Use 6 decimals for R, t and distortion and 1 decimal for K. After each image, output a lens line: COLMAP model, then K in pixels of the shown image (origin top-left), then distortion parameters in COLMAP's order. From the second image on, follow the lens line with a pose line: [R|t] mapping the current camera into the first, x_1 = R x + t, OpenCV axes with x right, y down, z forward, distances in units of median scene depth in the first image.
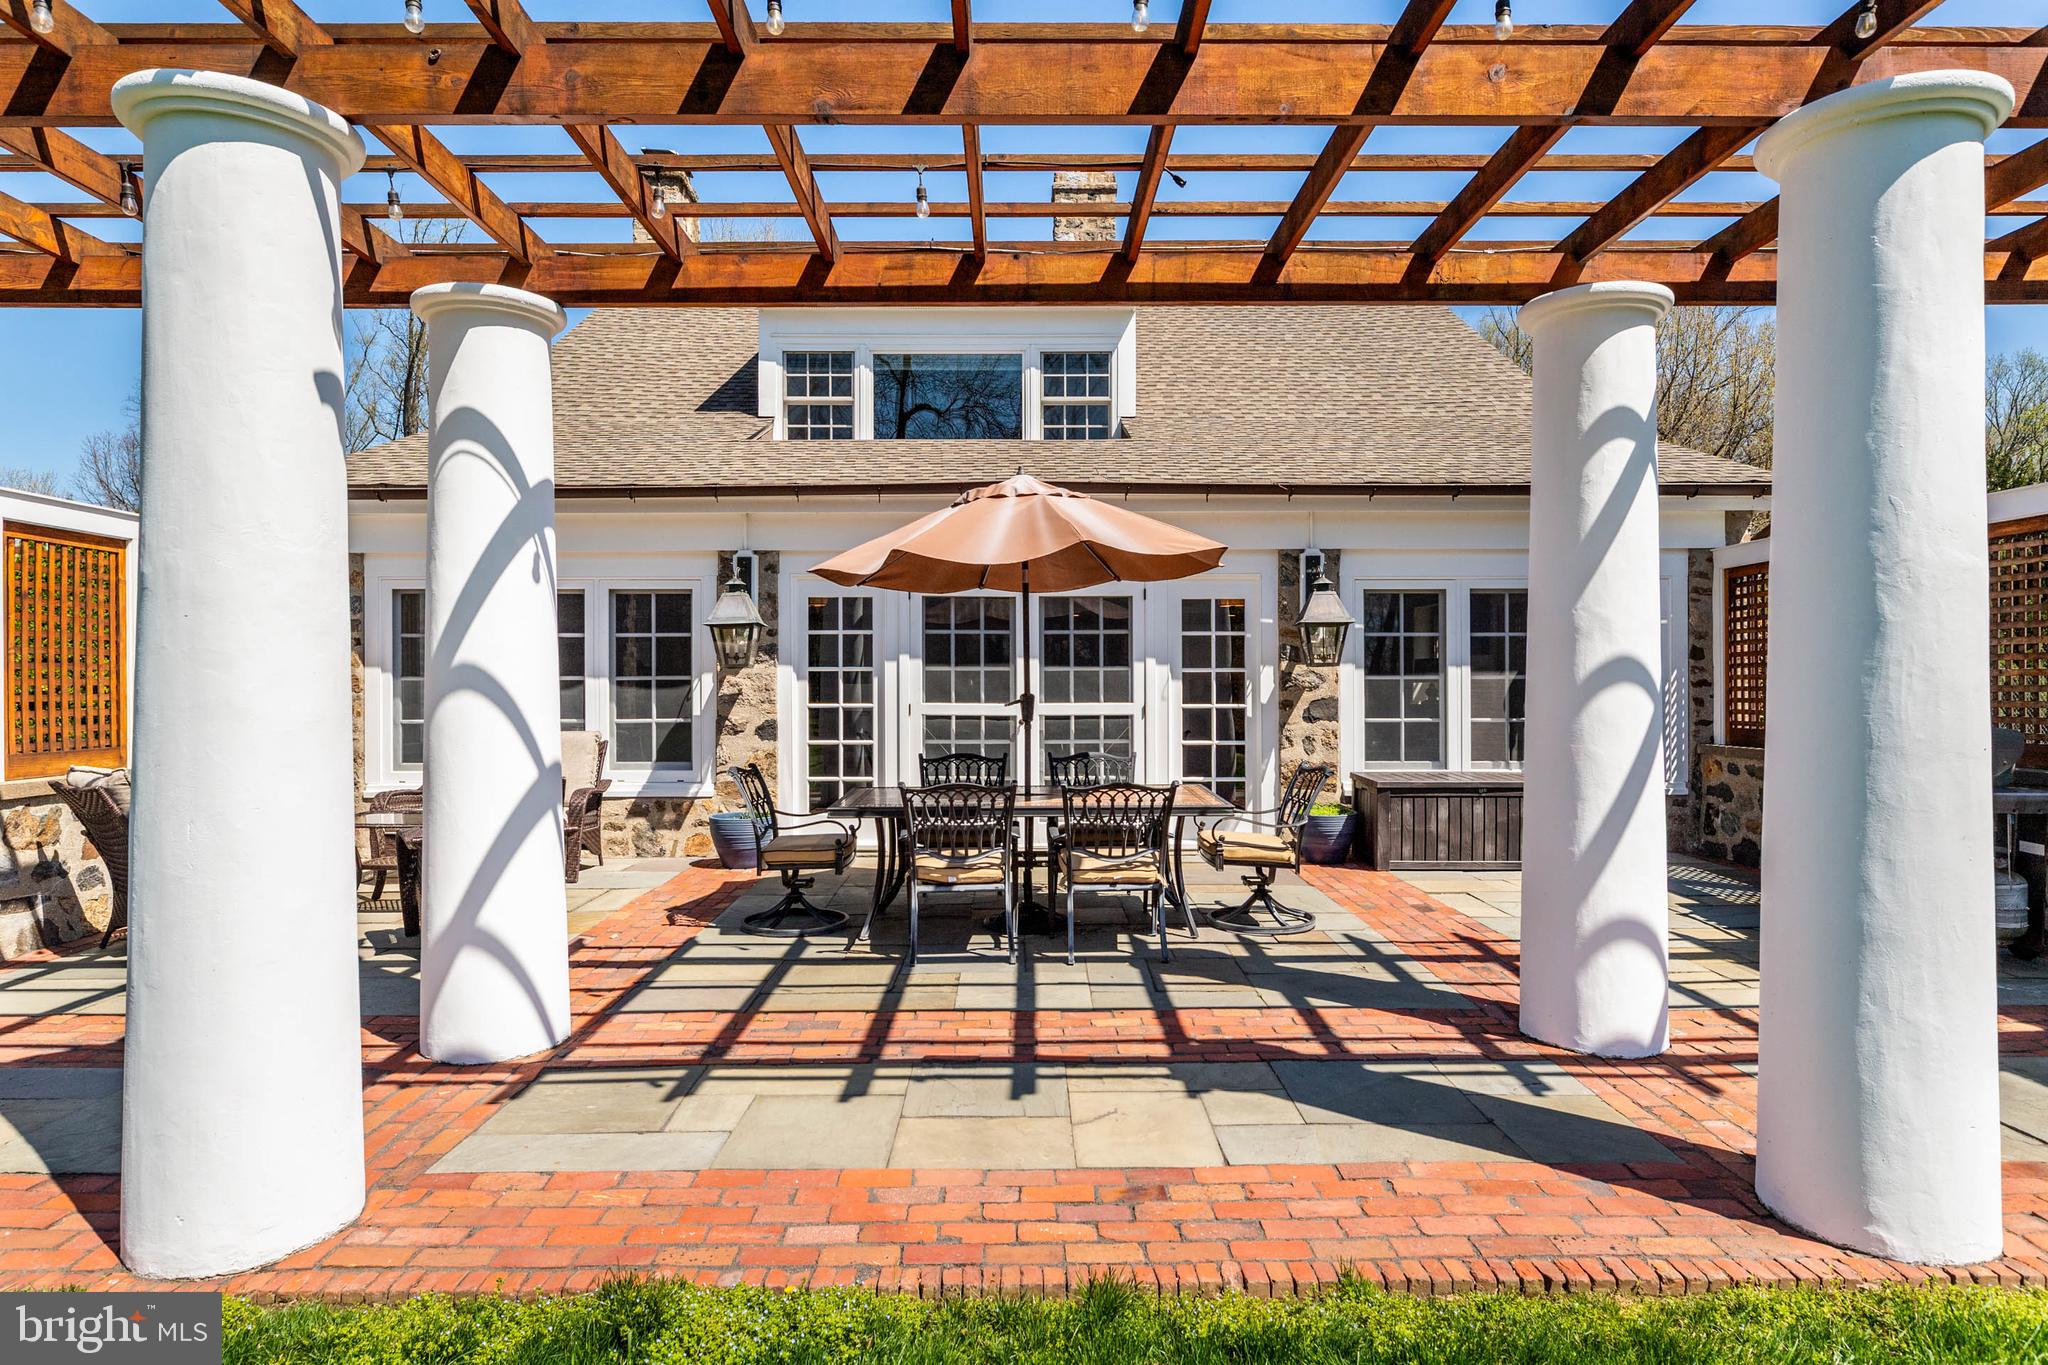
lens RADIAL K [[1166.3, 0, 1028.7], [0, 1166.3, 685.9], [0, 0, 1]] dist [0.001415, -0.000414]
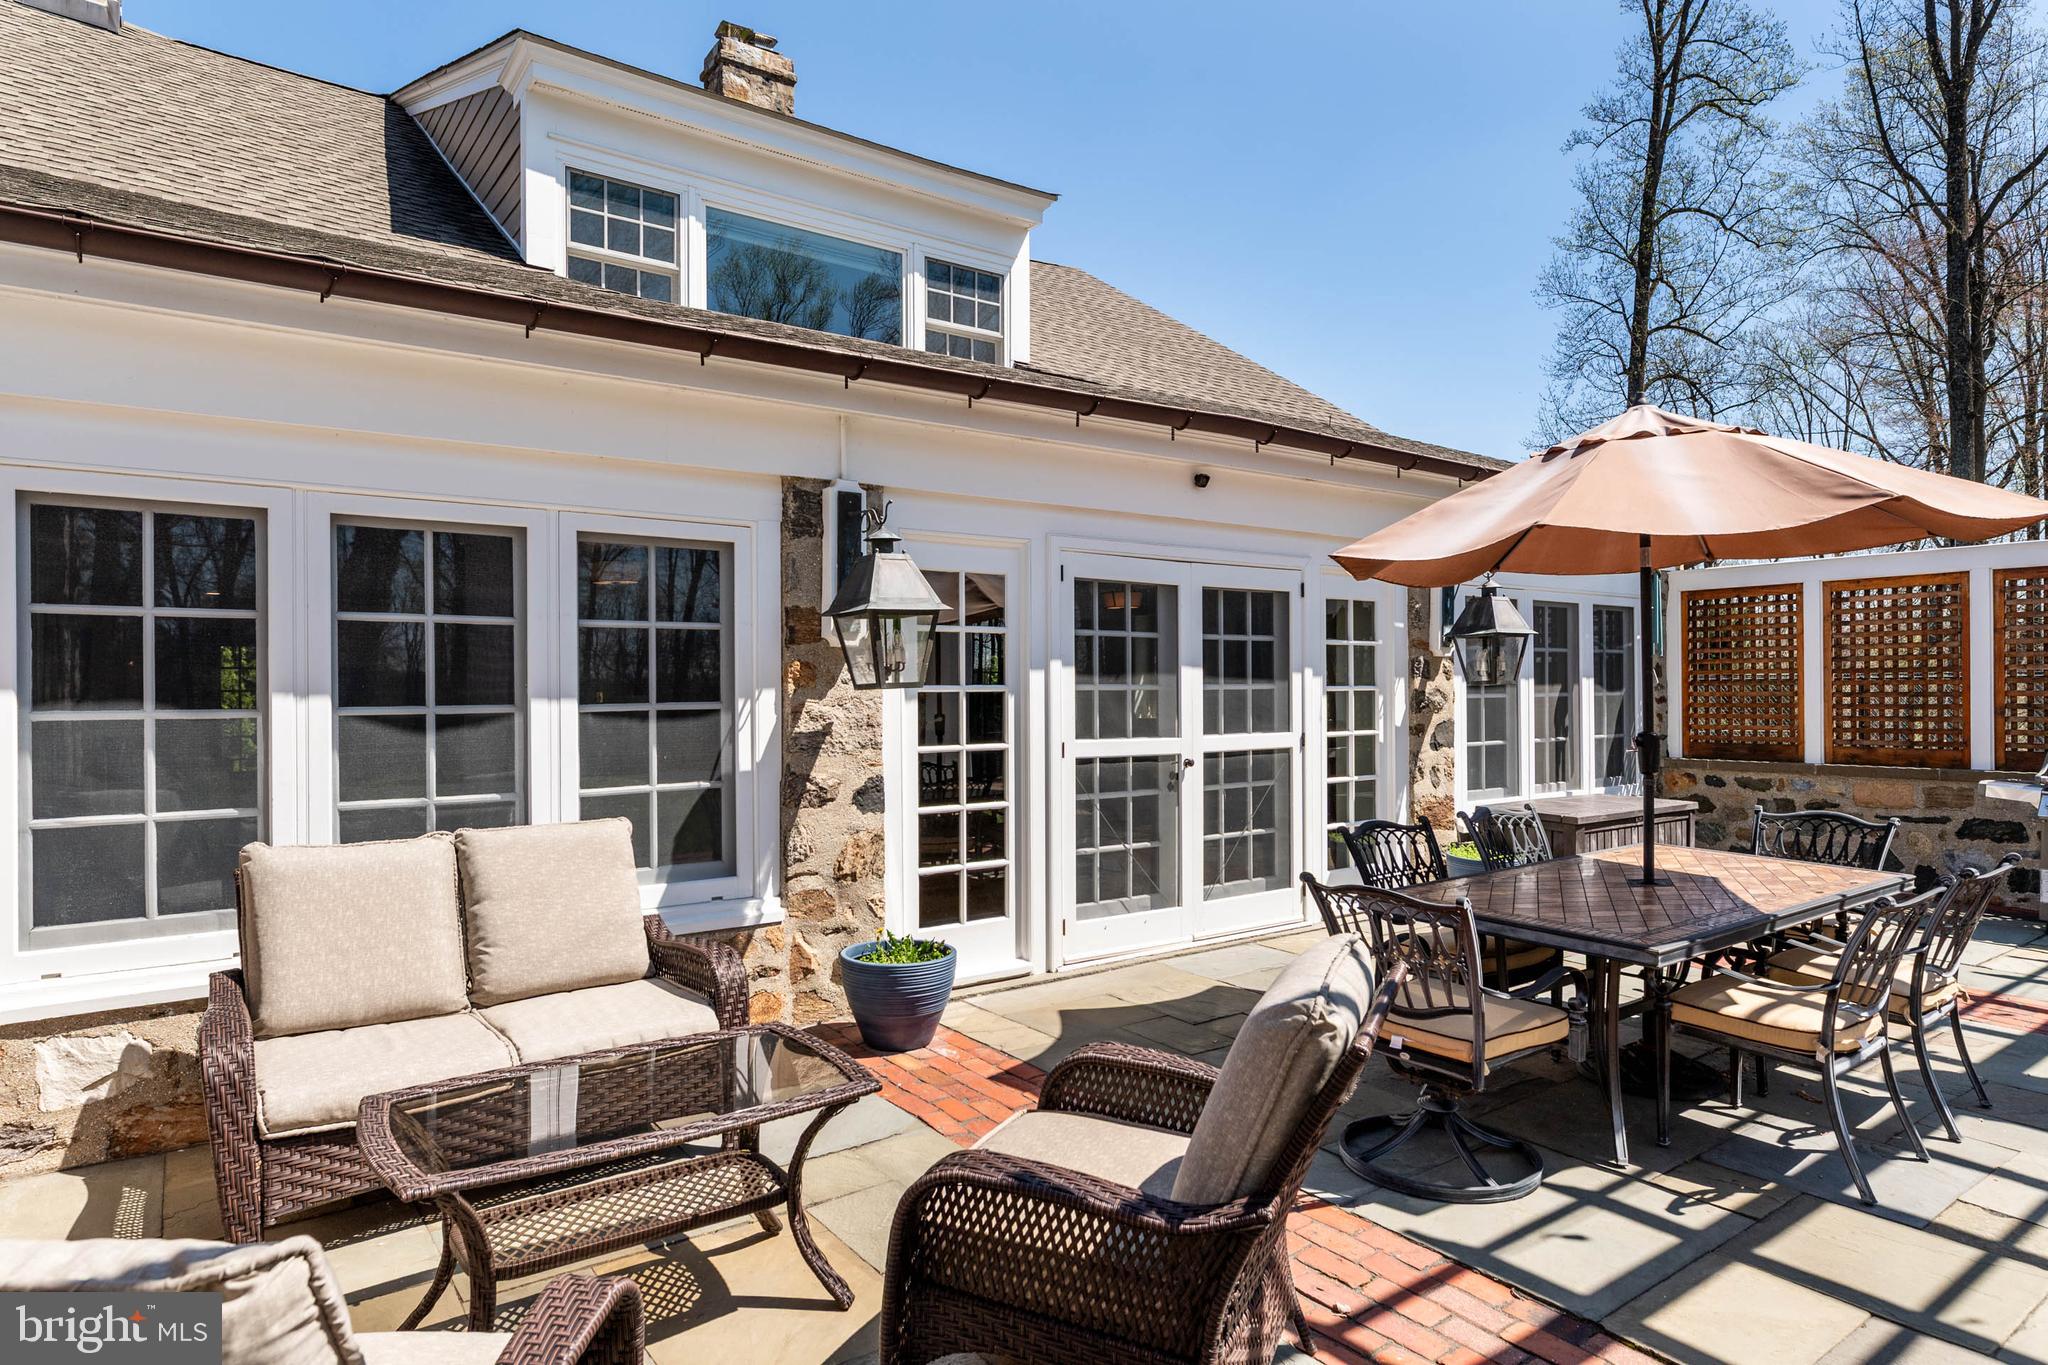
lens RADIAL K [[1166.3, 0, 1028.7], [0, 1166.3, 685.9], [0, 0, 1]] dist [0.001415, -0.000414]
pose [[0.812887, -0.001449, 0.582420, -0.496270], [0.004022, 0.999987, -0.003125, -0.013971], [-0.582408, 0.004883, 0.812882, 0.483968]]
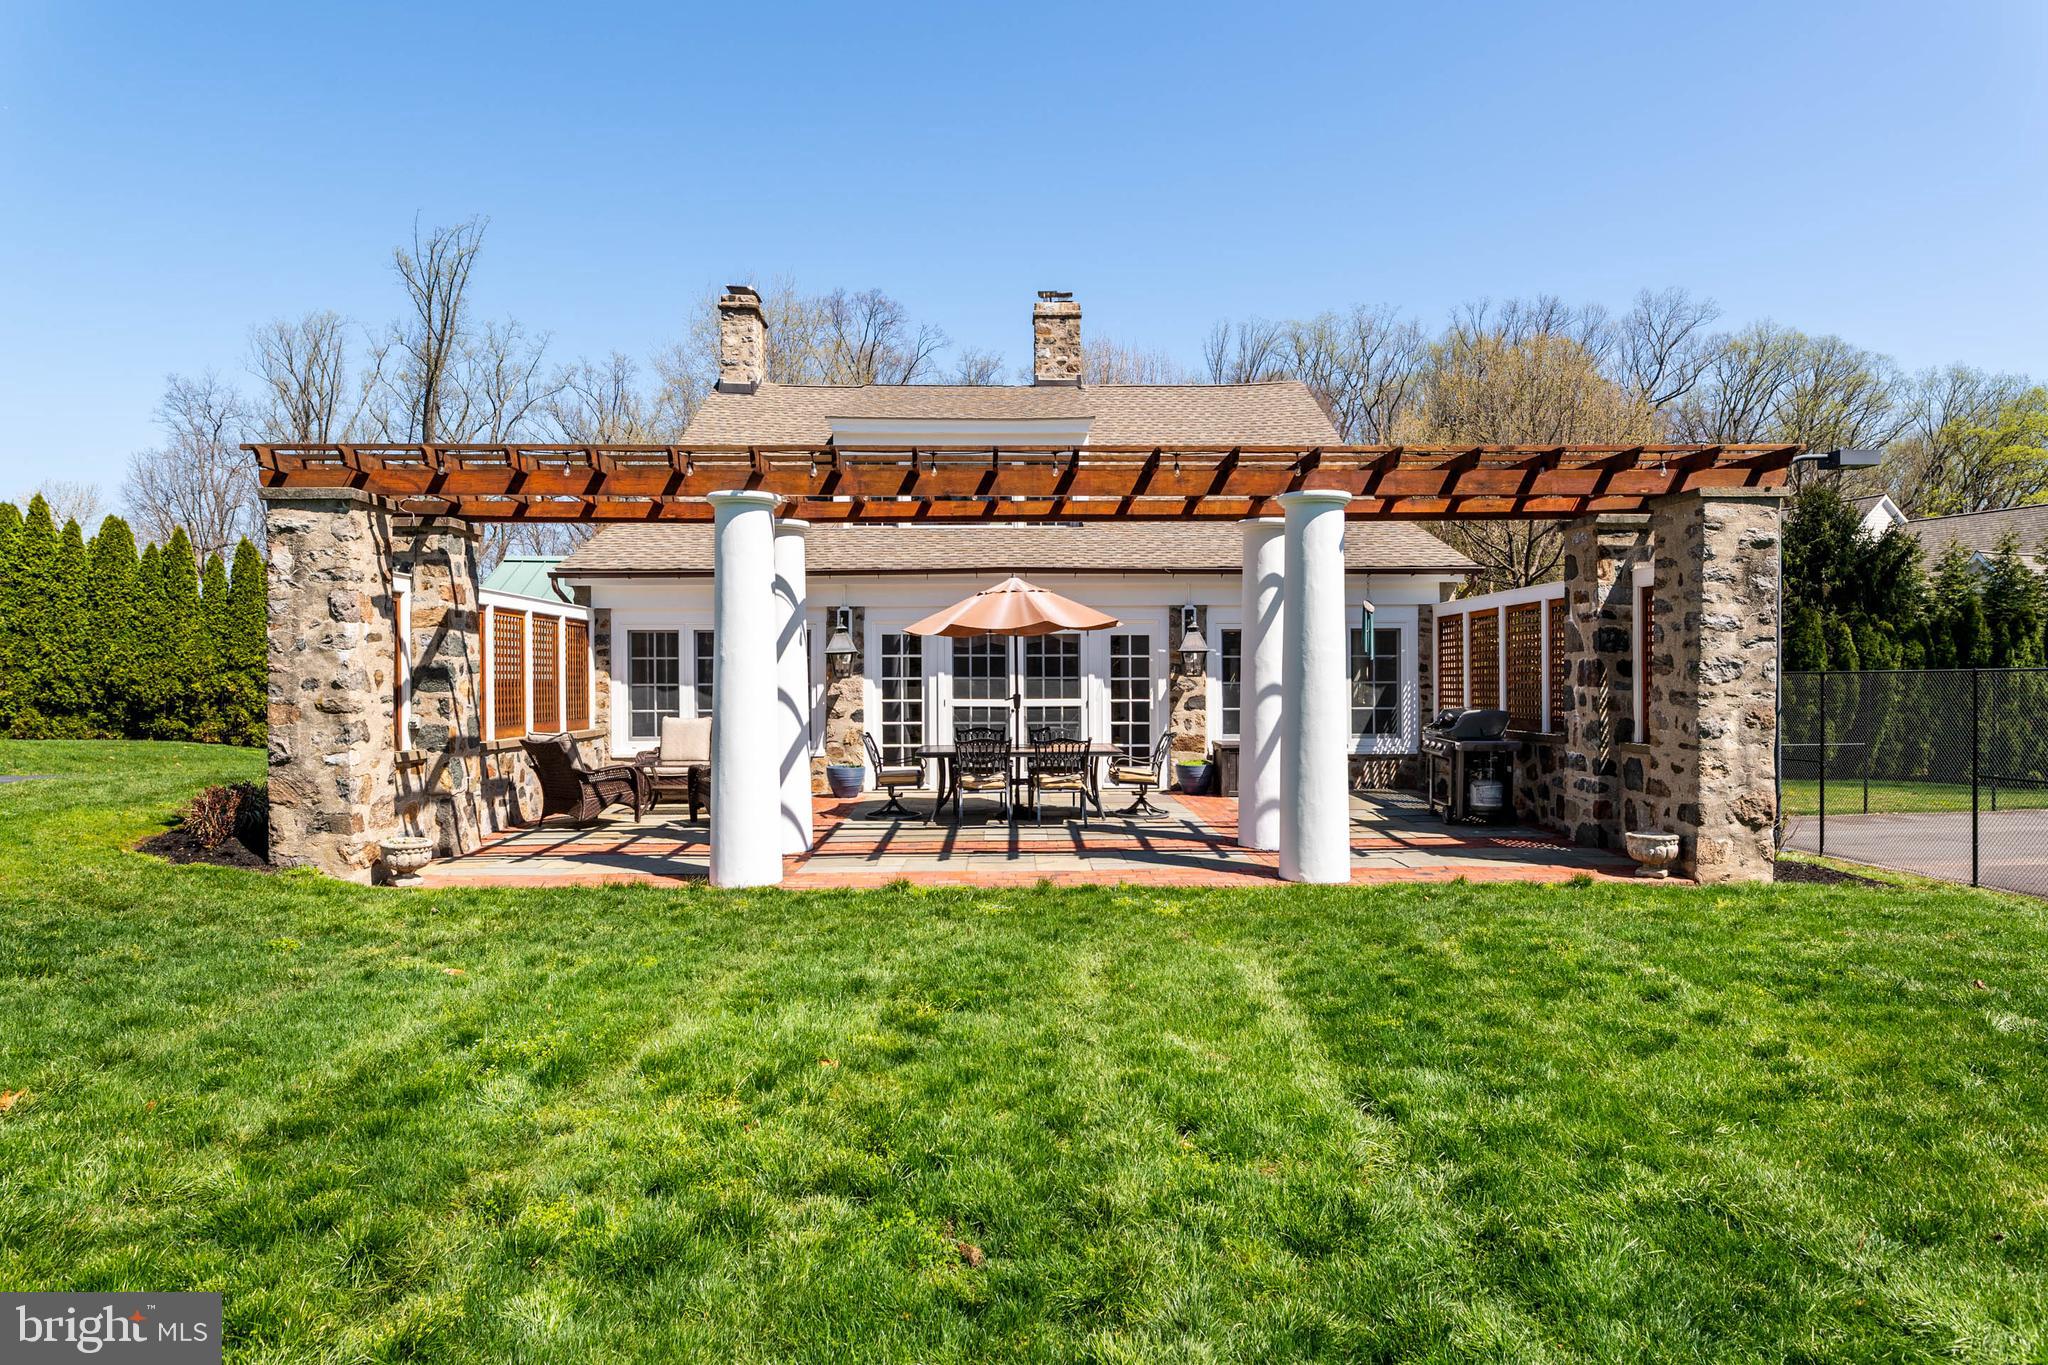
lens RADIAL K [[1166.3, 0, 1028.7], [0, 1166.3, 685.9], [0, 0, 1]] dist [0.001415, -0.000414]
pose [[0.999928, -0.001685, 0.011859, -0.003134], [0.001649, 0.999994, 0.003102, -0.008960], [-0.011864, -0.003082, 0.999925, -0.643450]]
